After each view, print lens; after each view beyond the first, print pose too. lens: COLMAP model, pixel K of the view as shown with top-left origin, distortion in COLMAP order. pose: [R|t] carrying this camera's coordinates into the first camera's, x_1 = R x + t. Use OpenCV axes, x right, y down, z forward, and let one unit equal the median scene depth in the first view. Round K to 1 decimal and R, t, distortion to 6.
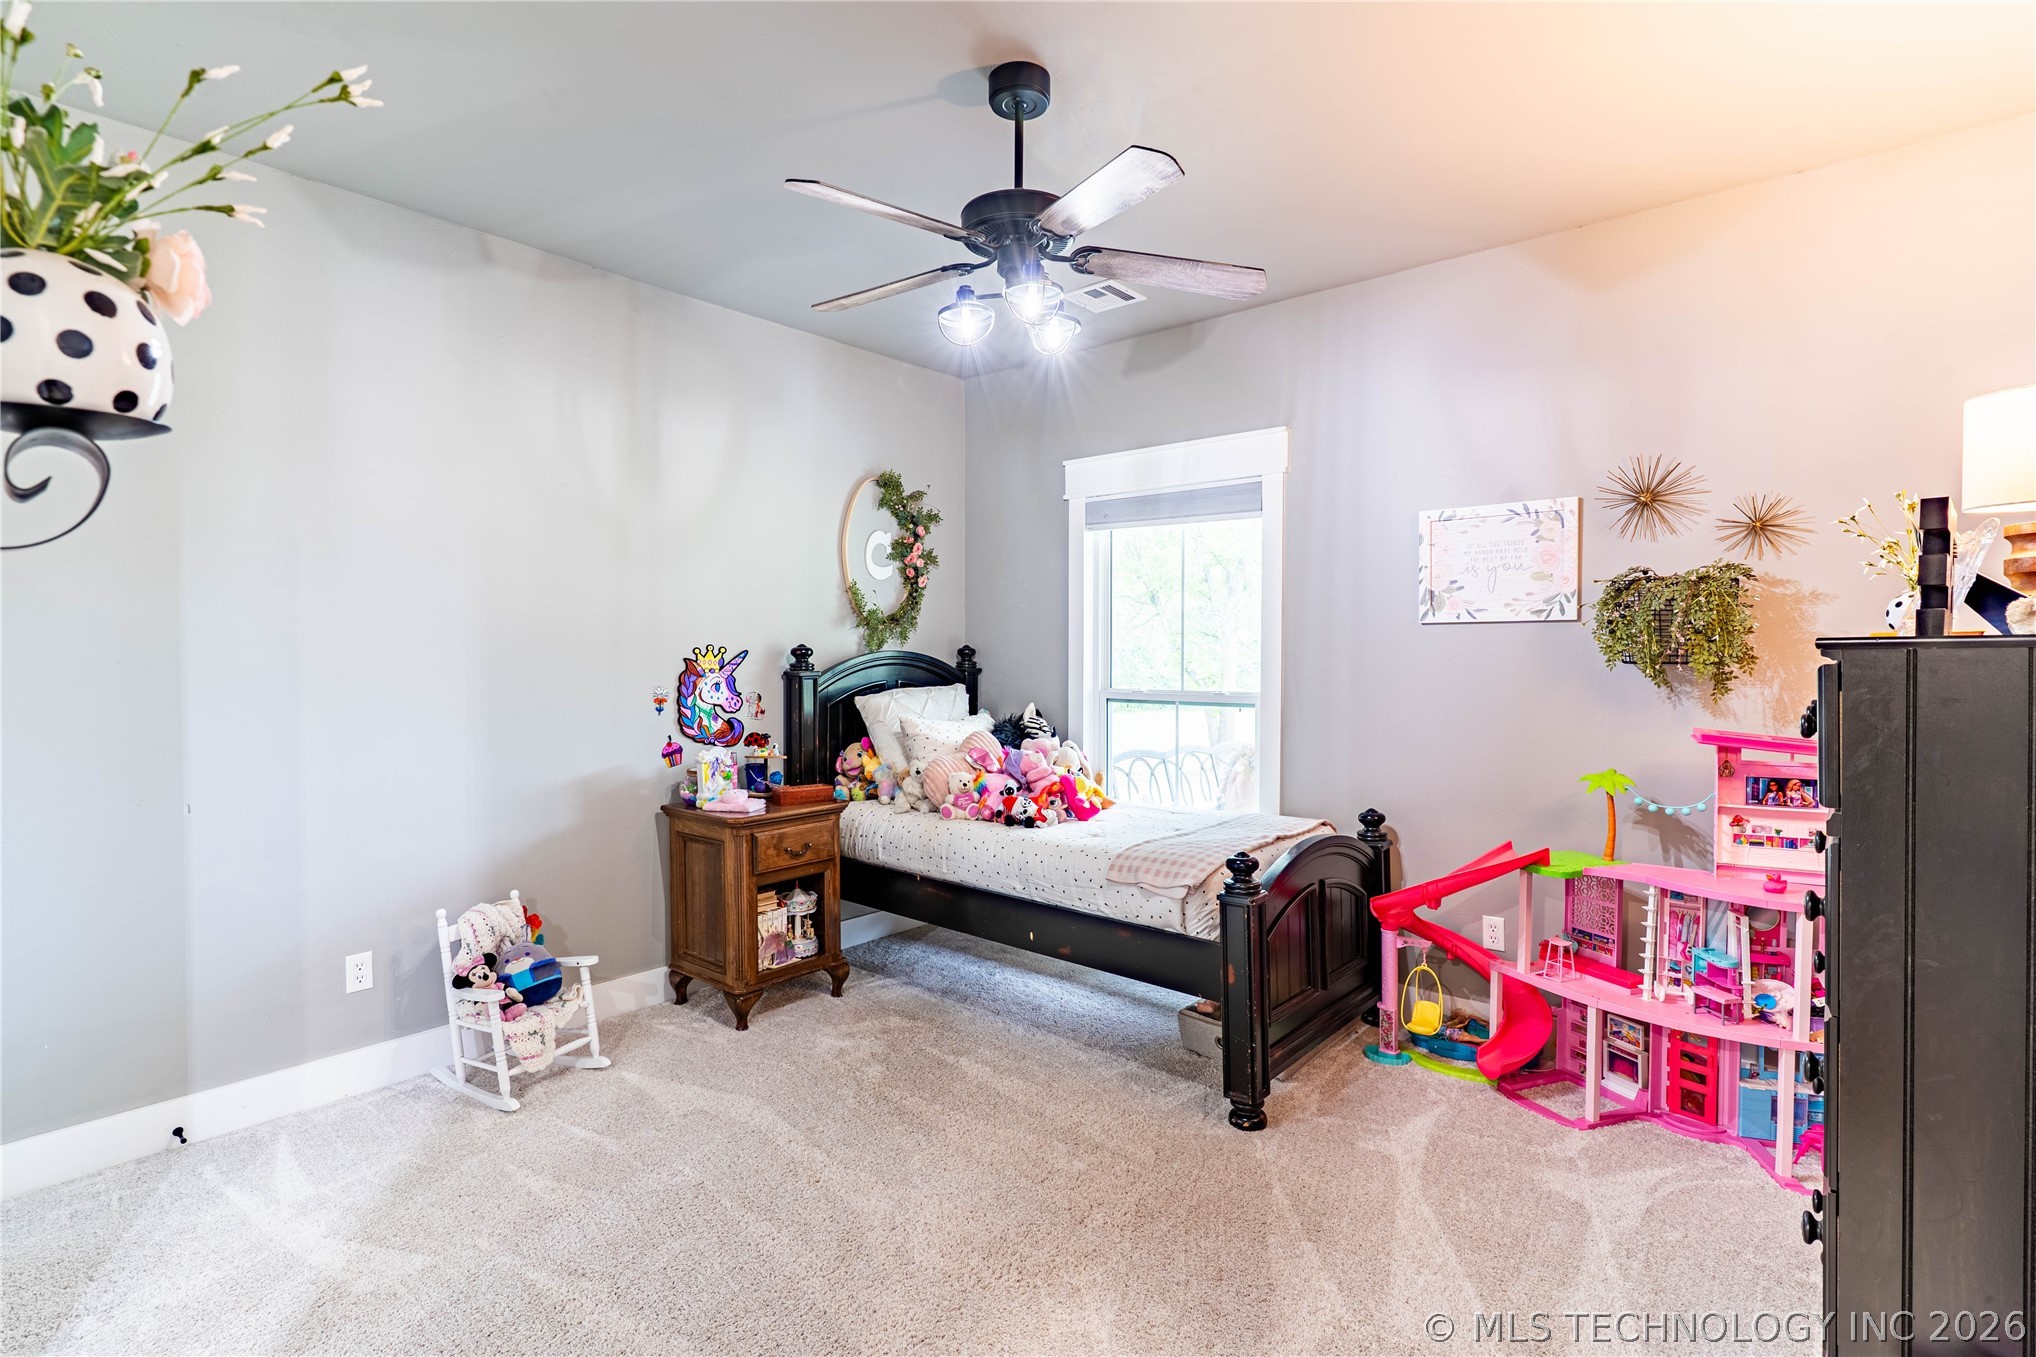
lens RADIAL K [[973.7, 0, 1022.7], [0, 973.7, 665.7], [0, 0, 1]] dist [0.006628, -0.000879]
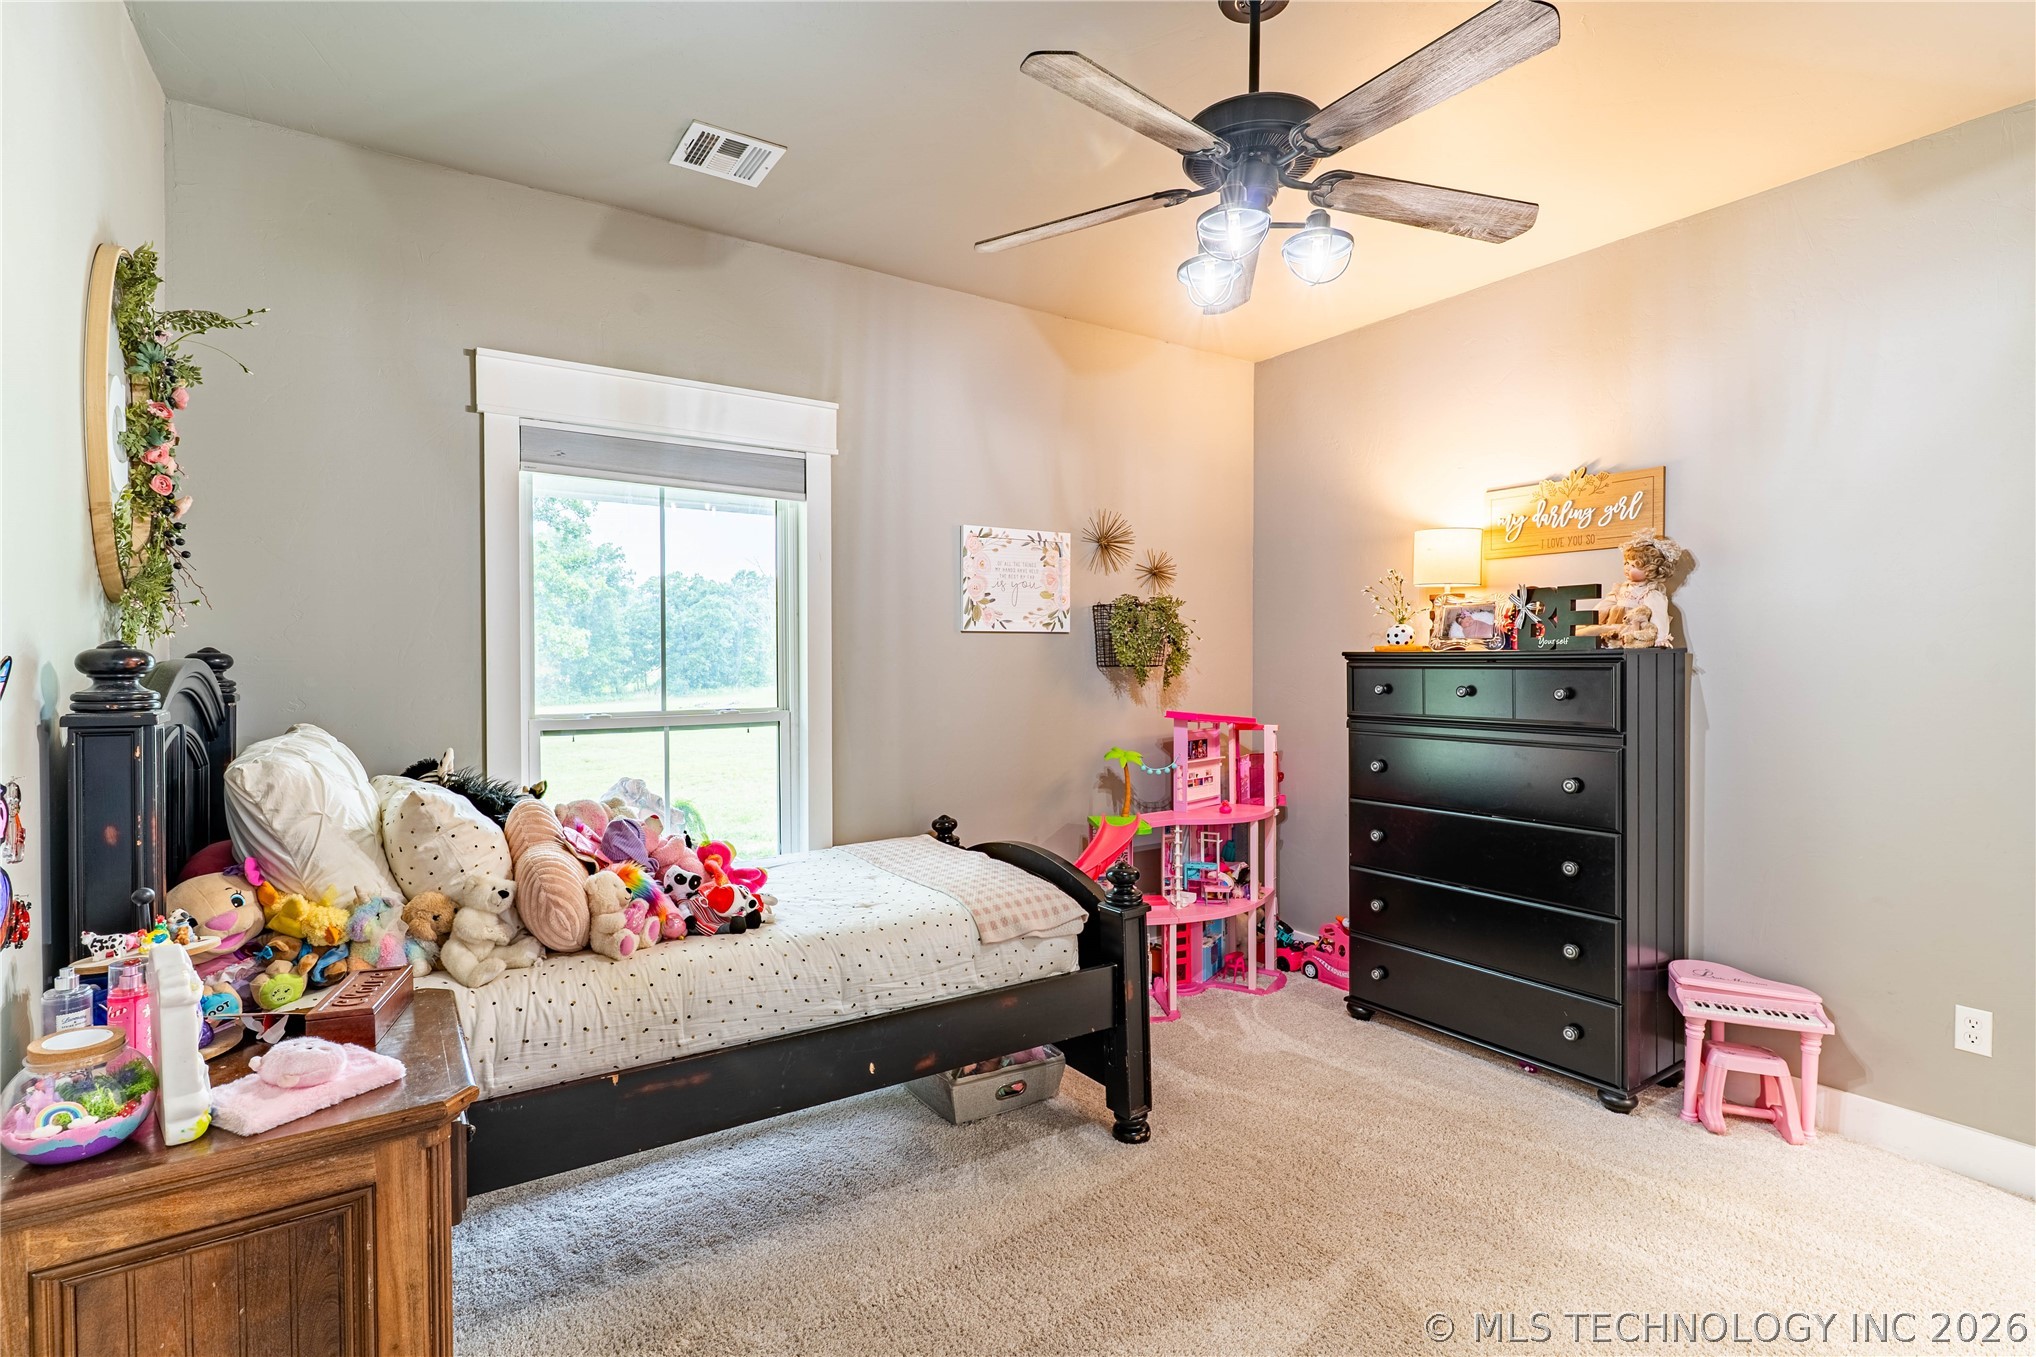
lens RADIAL K [[973.7, 0, 1022.1], [0, 973.7, 672.7], [0, 0, 1]] dist [0.006628, -0.000879]
pose [[0.267096, -0.014363, 0.963563, -0.623855], [0.020230, 0.999752, 0.009295, -0.008028], [-0.963457, 0.017011, 0.267321, 0.702770]]
